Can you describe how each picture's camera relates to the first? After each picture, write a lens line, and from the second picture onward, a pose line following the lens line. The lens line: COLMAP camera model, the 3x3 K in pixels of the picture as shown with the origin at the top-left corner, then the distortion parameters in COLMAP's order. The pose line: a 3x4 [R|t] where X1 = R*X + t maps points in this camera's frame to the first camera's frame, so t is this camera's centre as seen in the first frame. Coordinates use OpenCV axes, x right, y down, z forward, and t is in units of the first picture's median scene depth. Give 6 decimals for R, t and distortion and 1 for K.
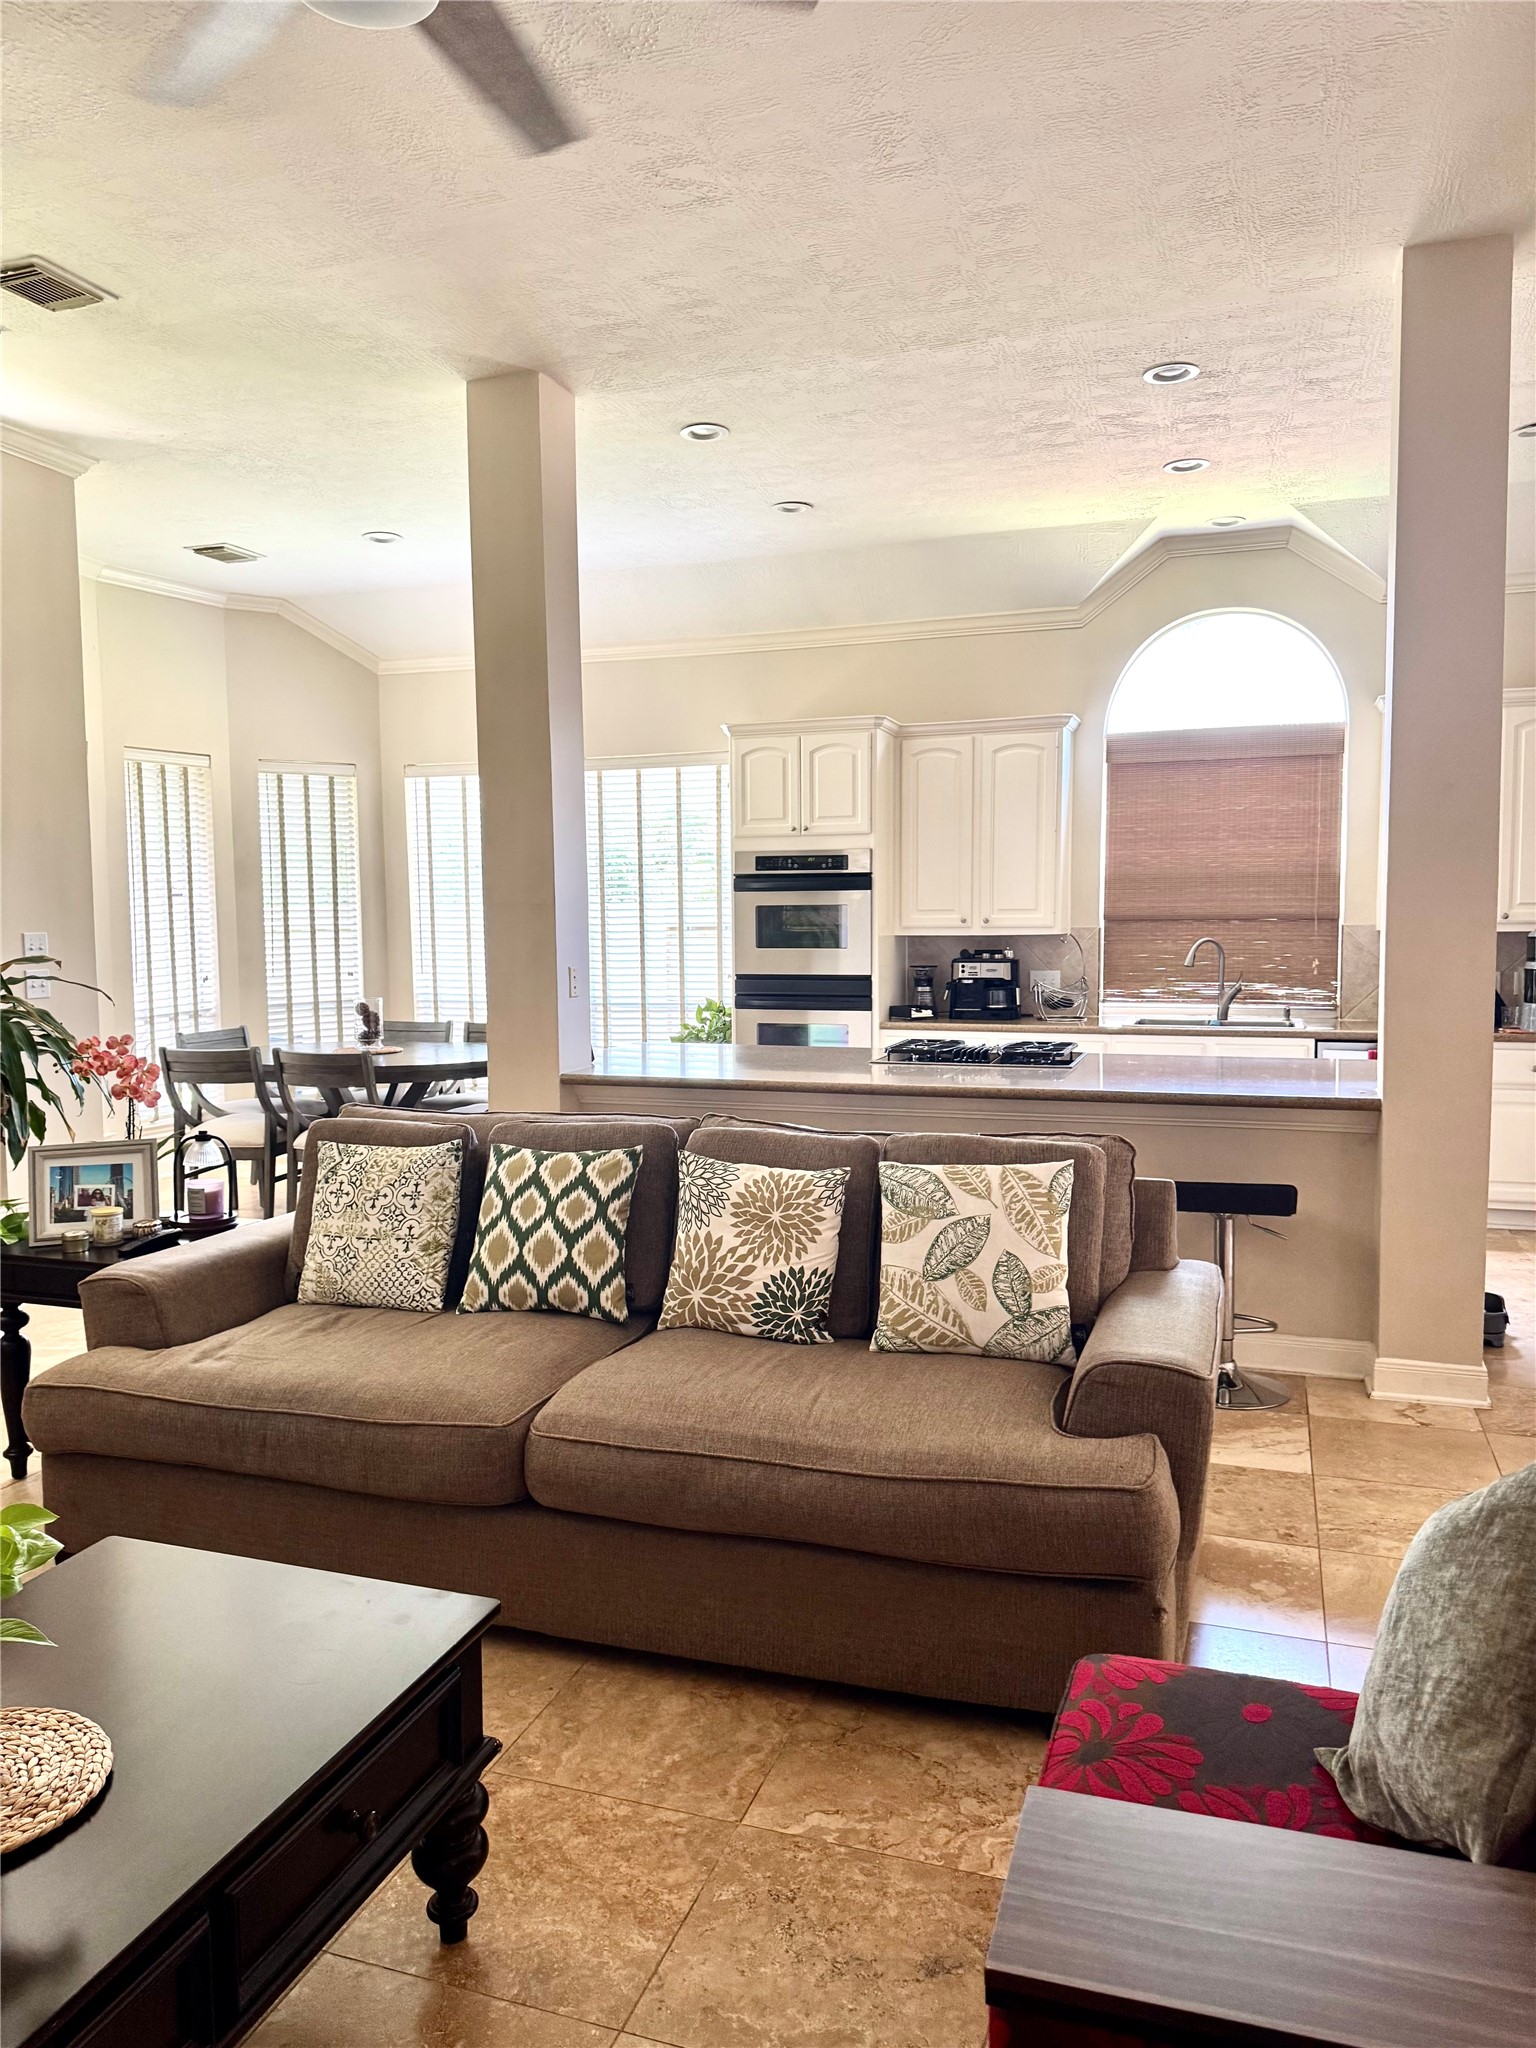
lens RADIAL K [[1442.0, 0, 768.4], [0, 1442.0, 1026.0], [0, 0, 1]] dist [0.075775, -0.093804]
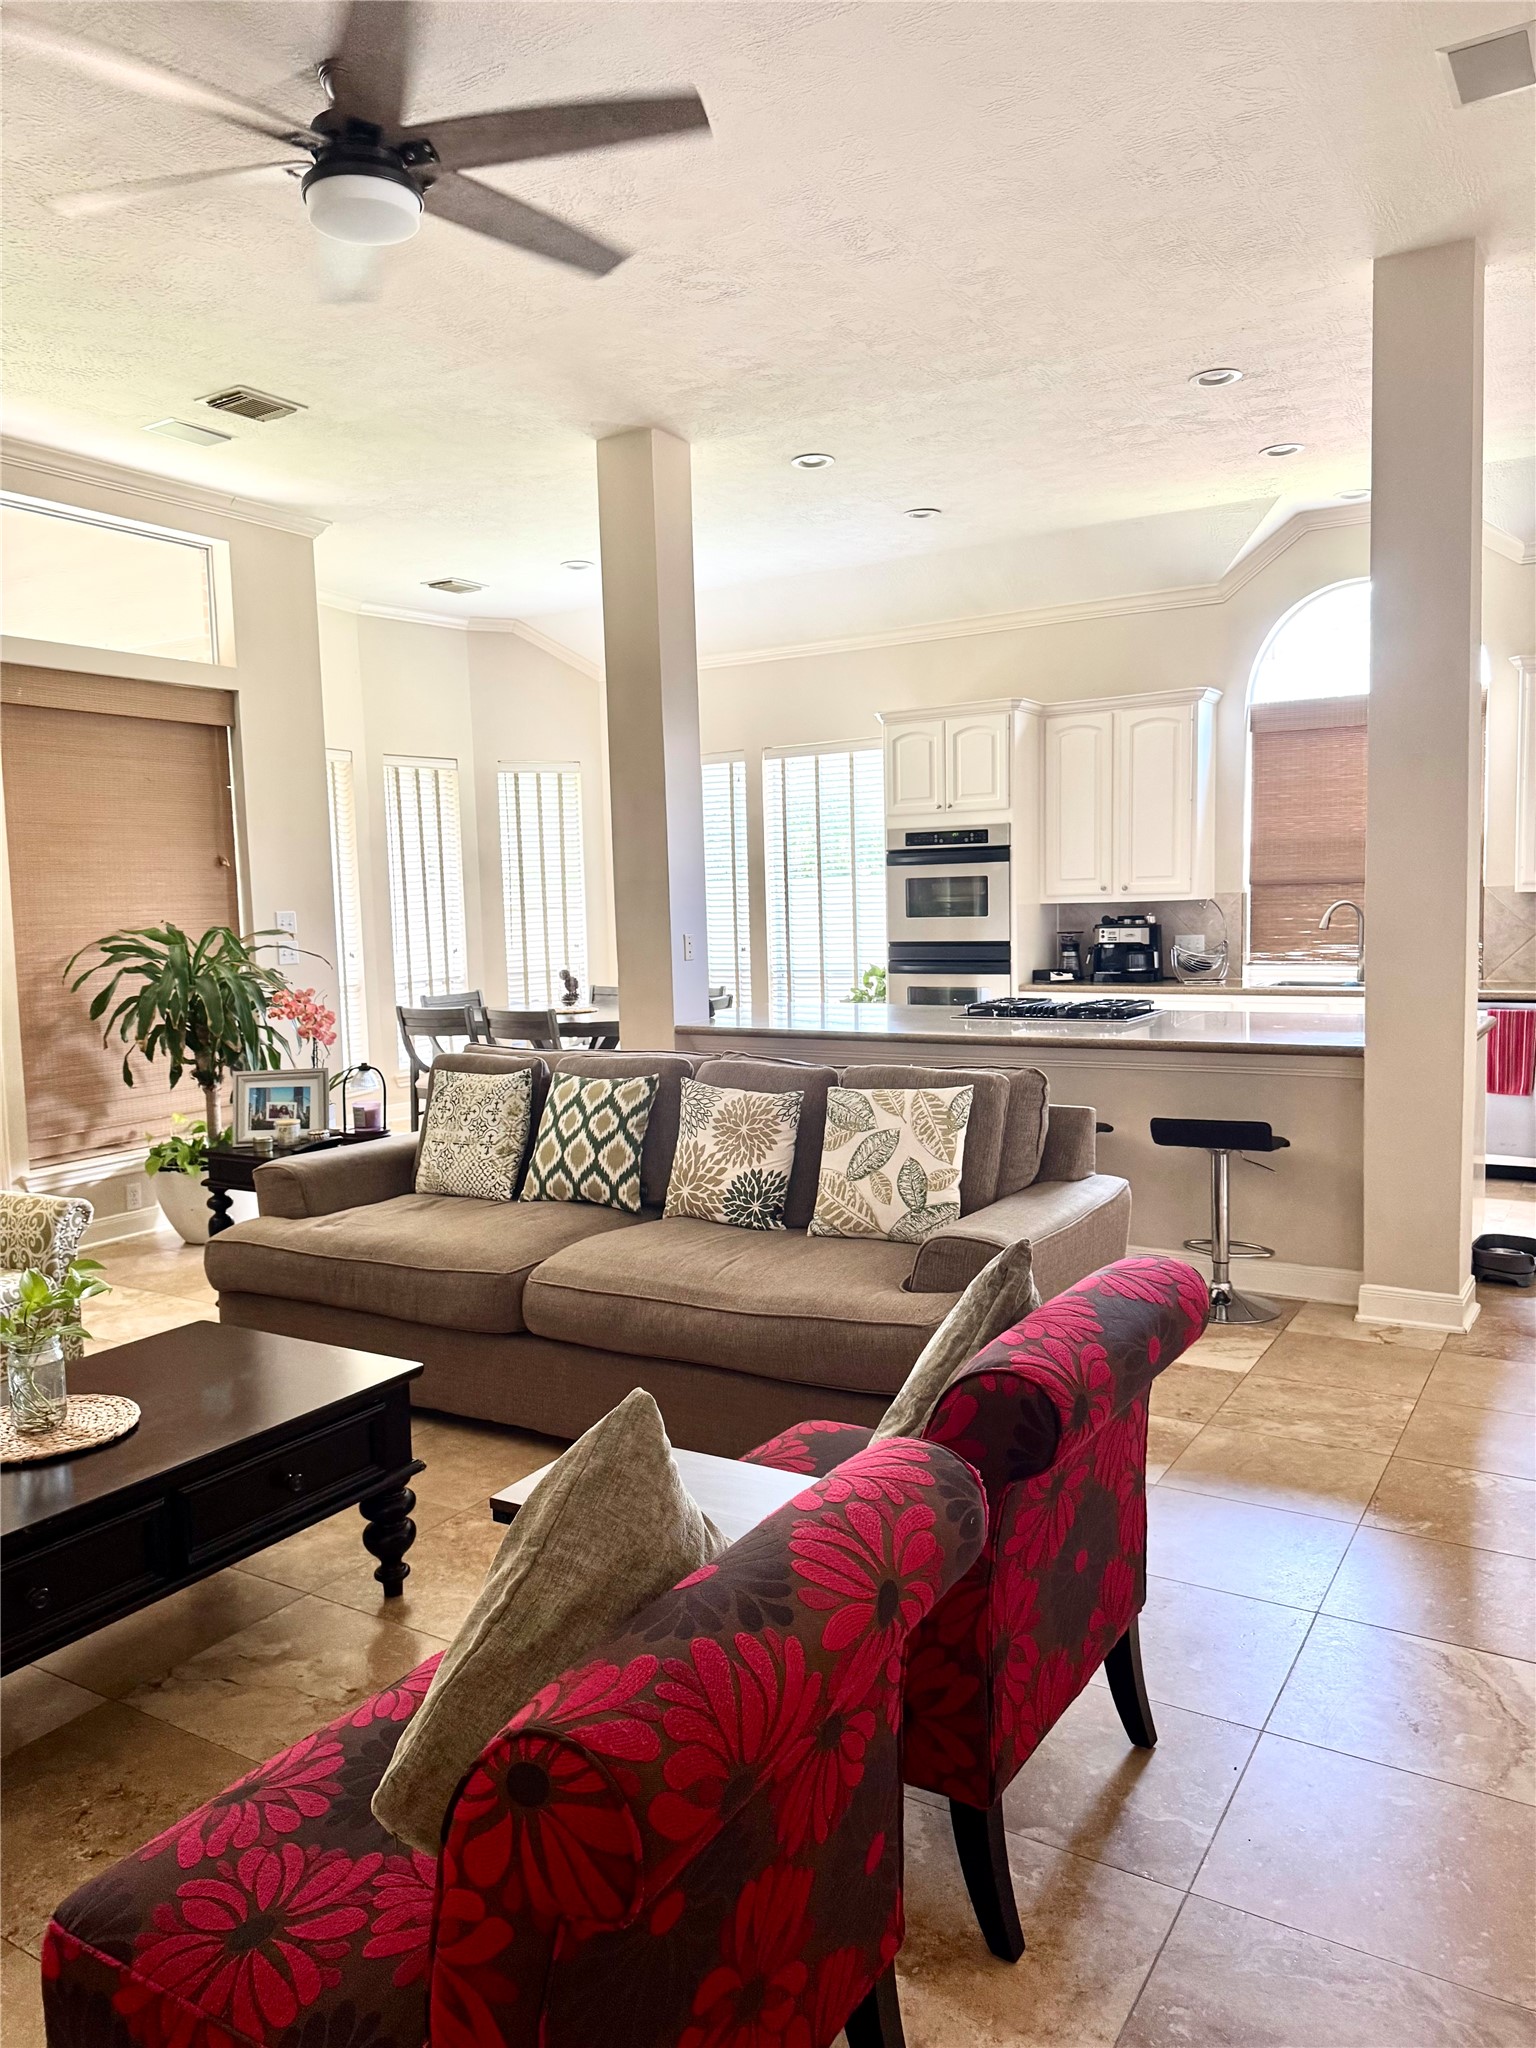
lens RADIAL K [[1442.0, 0, 764.5], [0, 1442.0, 1022.0], [0, 0, 1]] dist [0.075775, -0.093804]
pose [[0.976069, 0.003350, -0.217437, 0.207043], [-0.000249, 0.999898, 0.014288, 0.015726], [0.217463, -0.013892, 0.975970, -0.147826]]
